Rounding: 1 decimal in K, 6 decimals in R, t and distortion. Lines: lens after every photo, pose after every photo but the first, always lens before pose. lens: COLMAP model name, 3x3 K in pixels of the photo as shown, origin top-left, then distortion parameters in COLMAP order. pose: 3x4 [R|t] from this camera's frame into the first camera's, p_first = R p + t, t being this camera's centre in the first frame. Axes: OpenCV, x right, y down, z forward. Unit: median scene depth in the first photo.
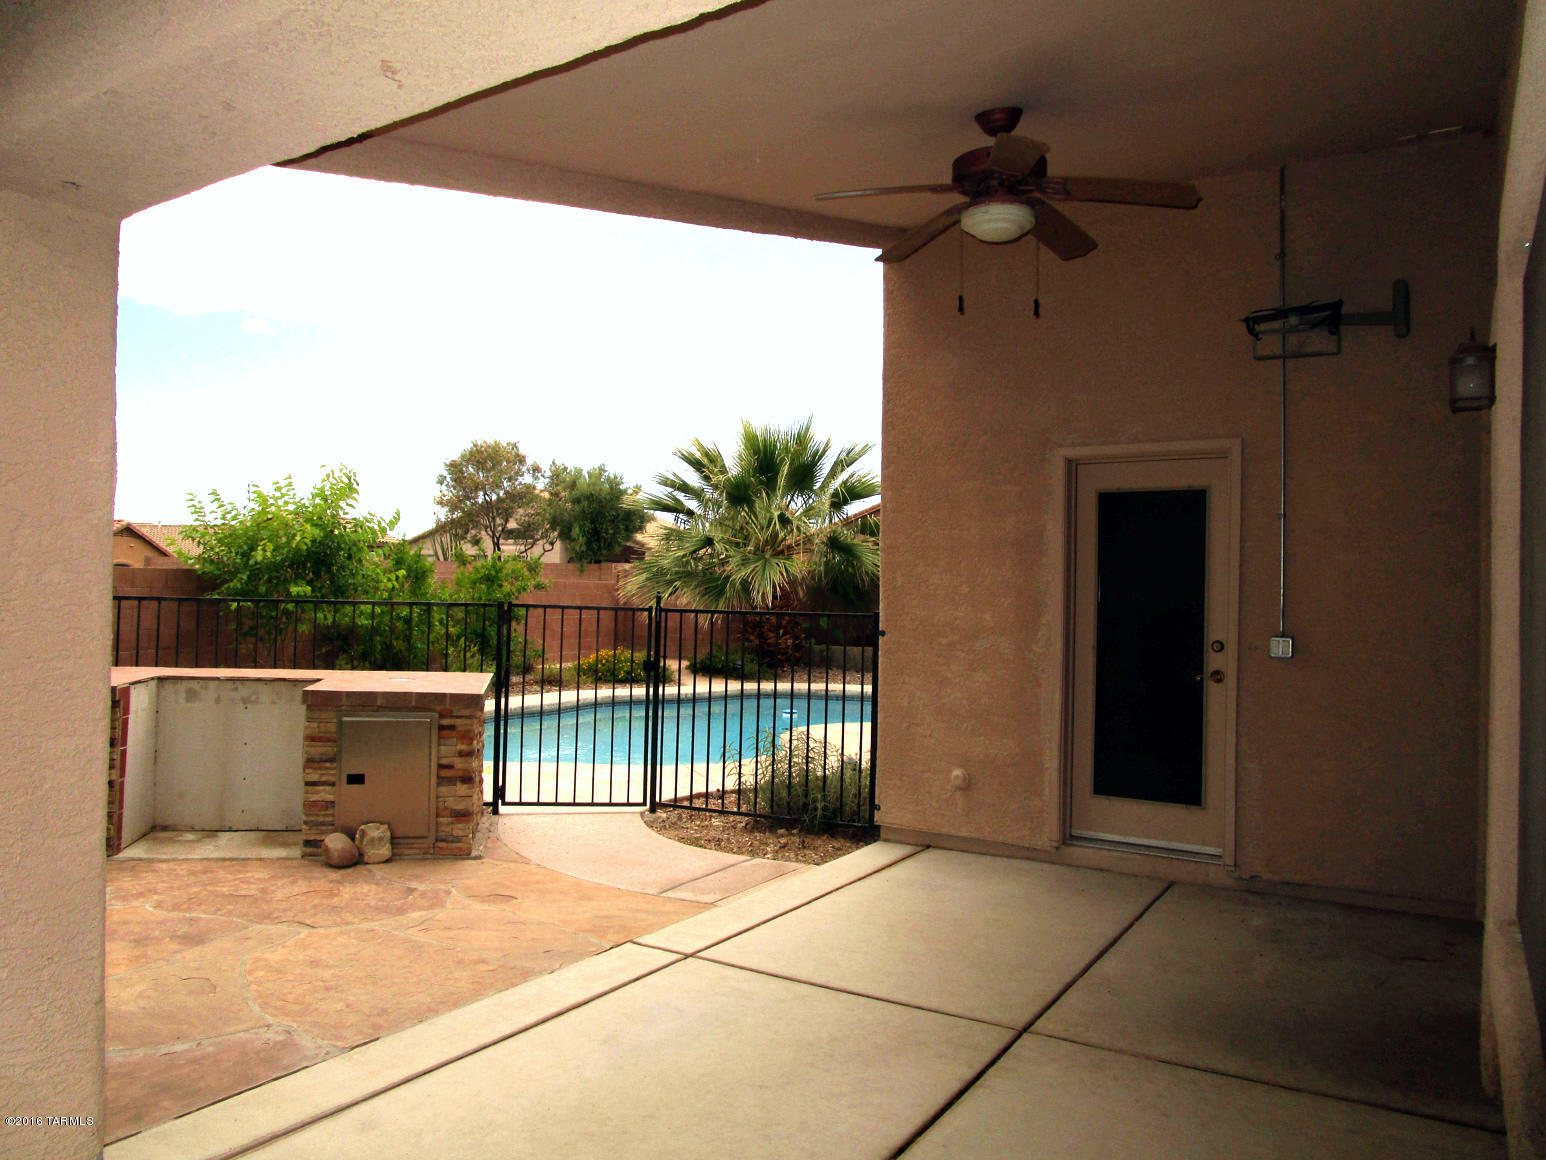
lens RADIAL K [[1116.7, 0, 773.0], [0, 1116.7, 580.0], [0, 0, 1]] dist [-0.019376, 0.004685]
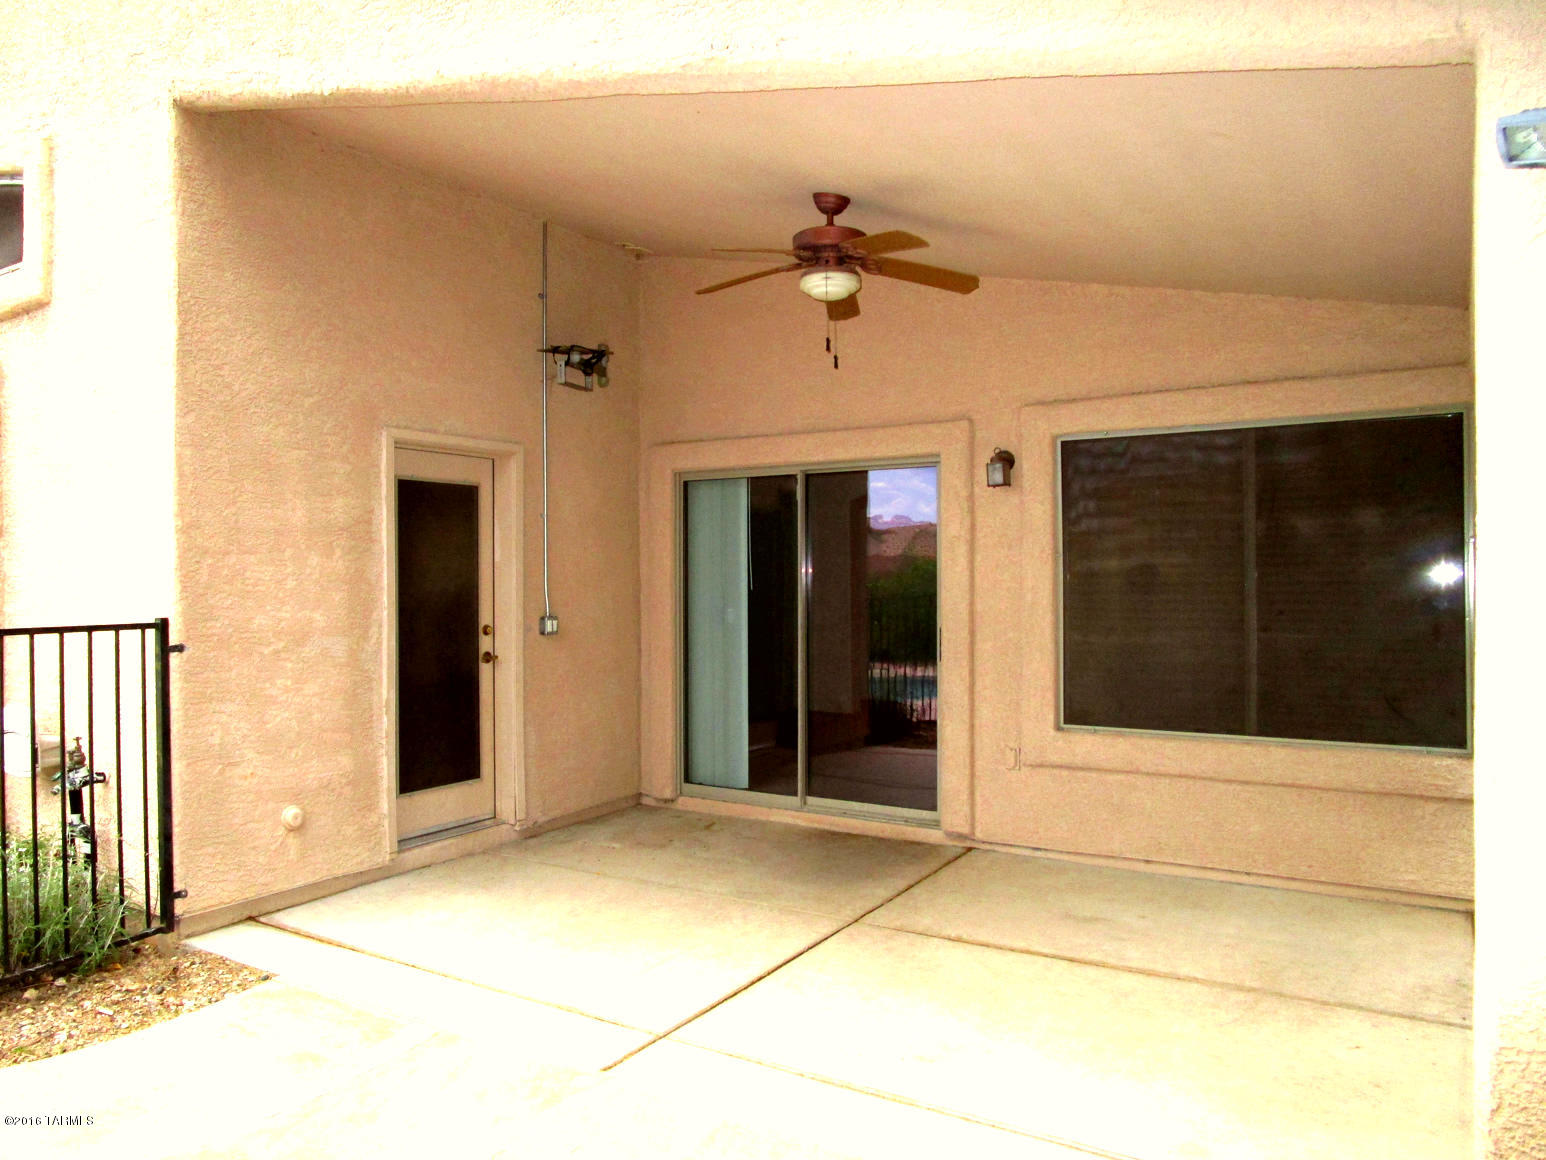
lens RADIAL K [[1116.7, 0, 773.0], [0, 1116.7, 580.0], [0, 0, 1]] dist [-0.019376, 0.004685]
pose [[-0.003804, -0.021641, 0.999759, -0.632197], [-0.003942, 0.999758, 0.021626, -0.013057], [-0.999985, -0.003859, -0.003888, 0.651690]]
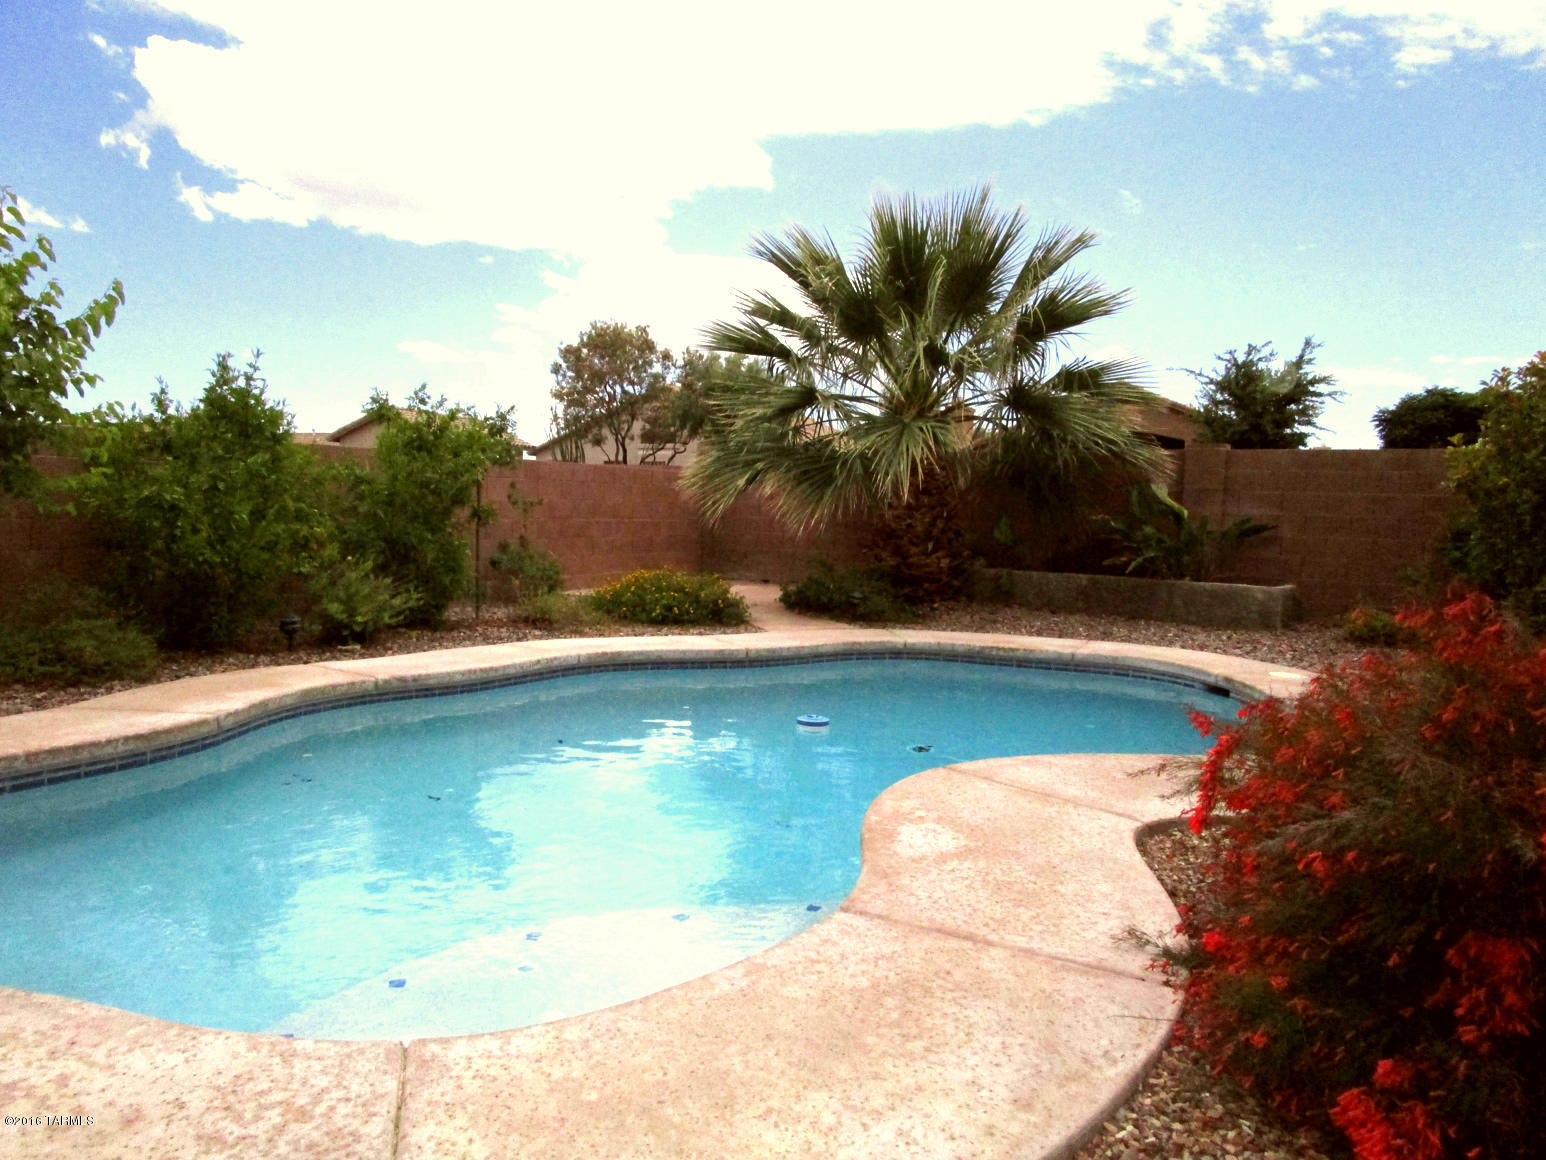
lens RADIAL K [[1096.0, 0, 816.7], [0, 1096.0, 608.0], [0, 0, 1]] dist [0.000067, 0.001480]
pose [[0.992222, 0.019916, -0.122876, 0.057291], [-0.007880, 0.995187, 0.097677, 0.060592], [0.124230, -0.095949, 0.987604, 1.081810]]
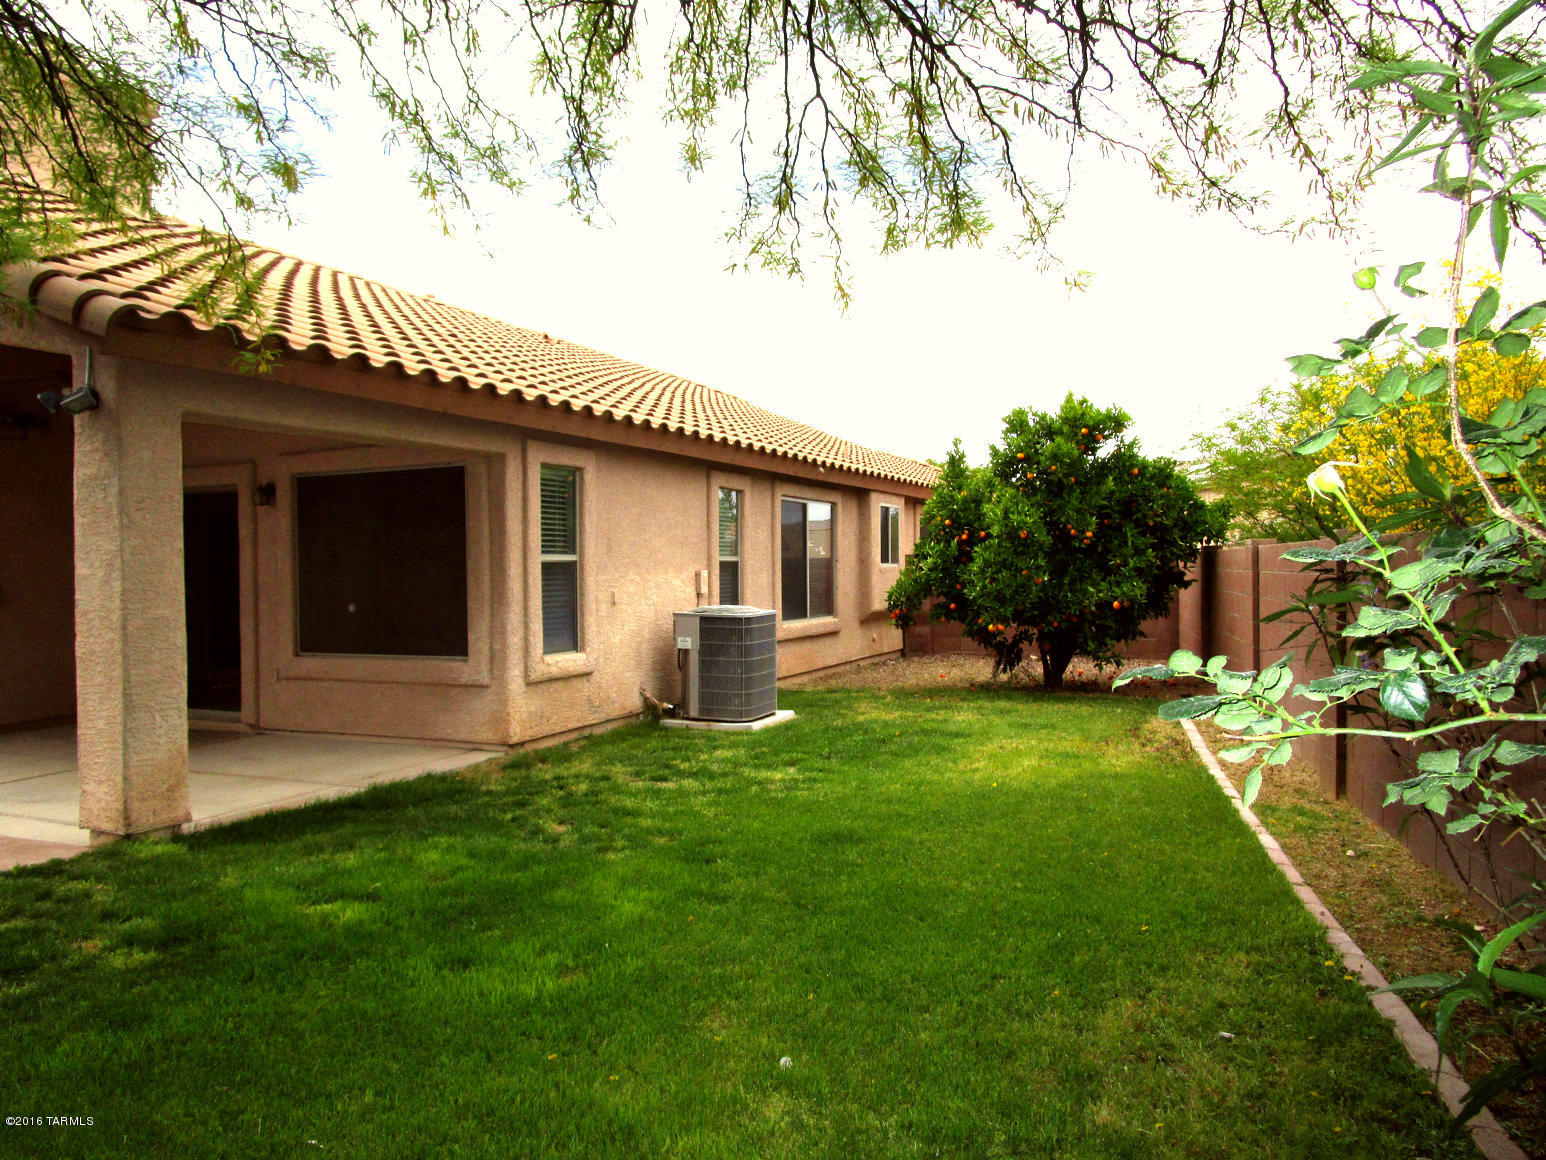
lens RADIAL K [[1116.7, 0, 773.0], [0, 1116.7, 580.0], [0, 0, 1]] dist [-0.019376, 0.004685]
pose [[-0.129769, -0.032230, 0.991020, -1.258574], [0.002552, 0.999457, 0.032839, -0.018805], [-0.991541, 0.006791, -0.129616, -0.016484]]
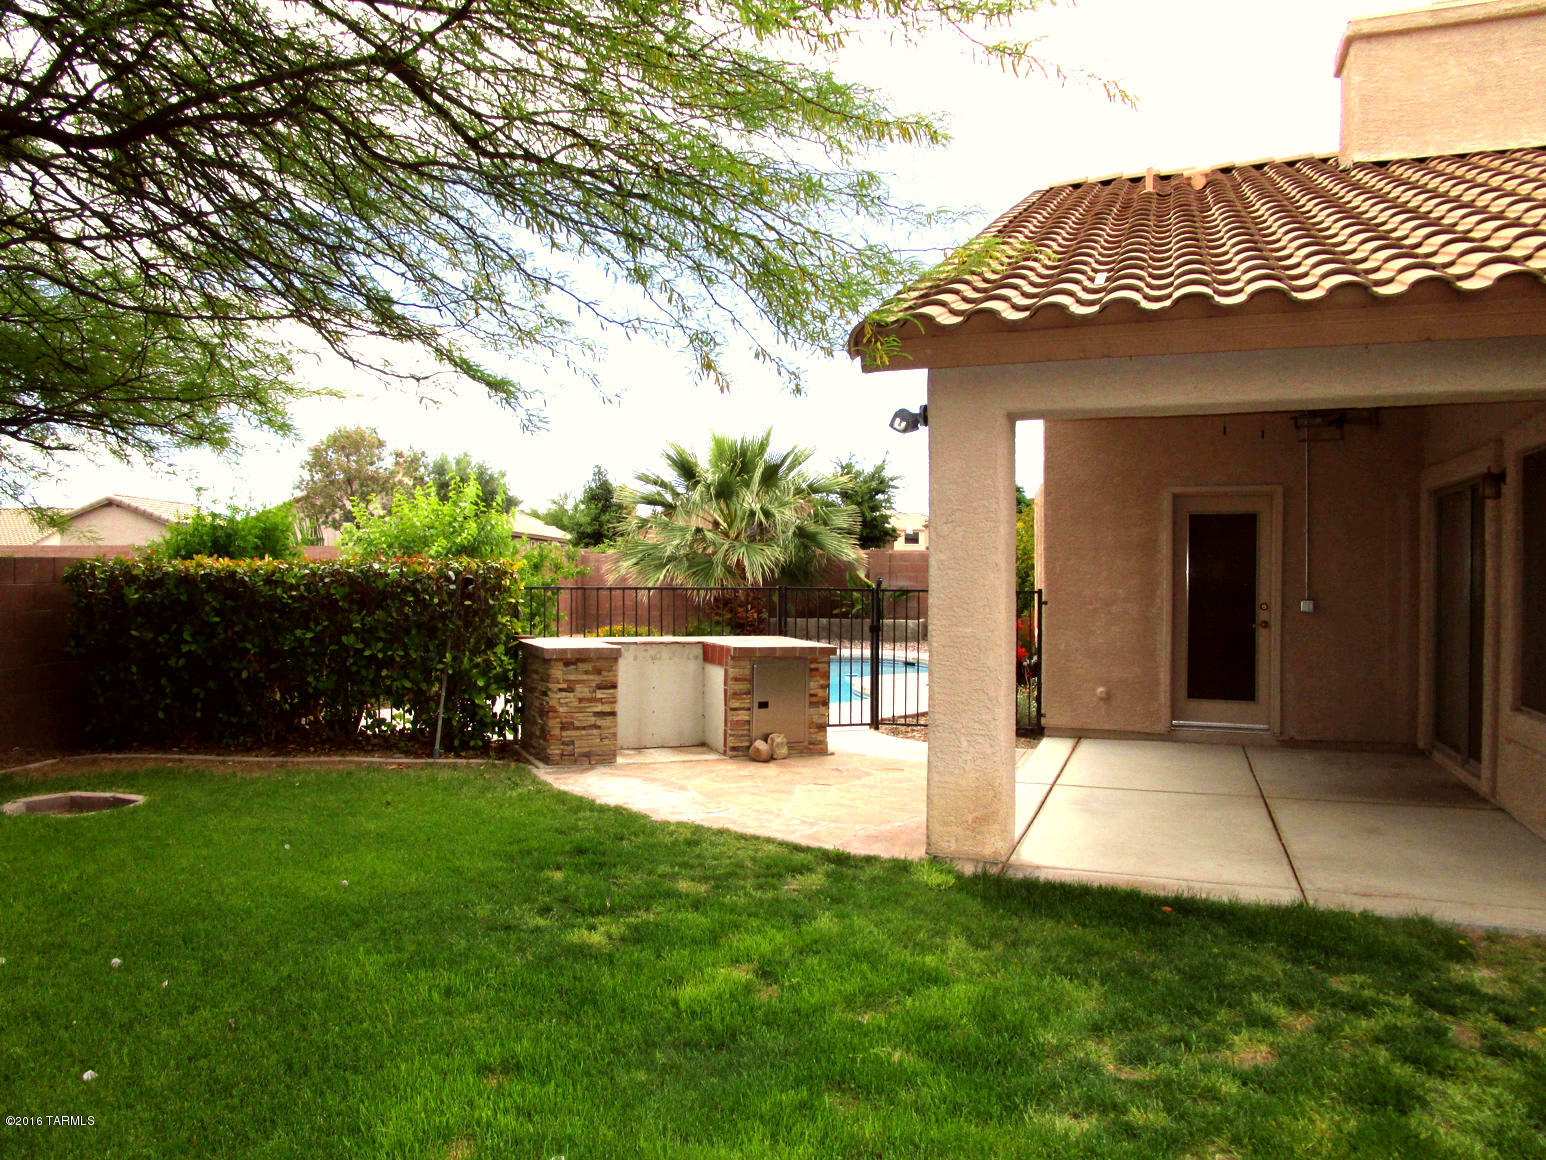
lens RADIAL K [[1116.7, 0, 773.0], [0, 1116.7, 580.0], [0, 0, 1]] dist [-0.019376, 0.004685]
pose [[0.977033, -0.014566, 0.212592, -0.622955], [0.010042, 0.999700, 0.022348, -0.023519], [-0.212853, -0.019700, 0.976886, -0.445896]]
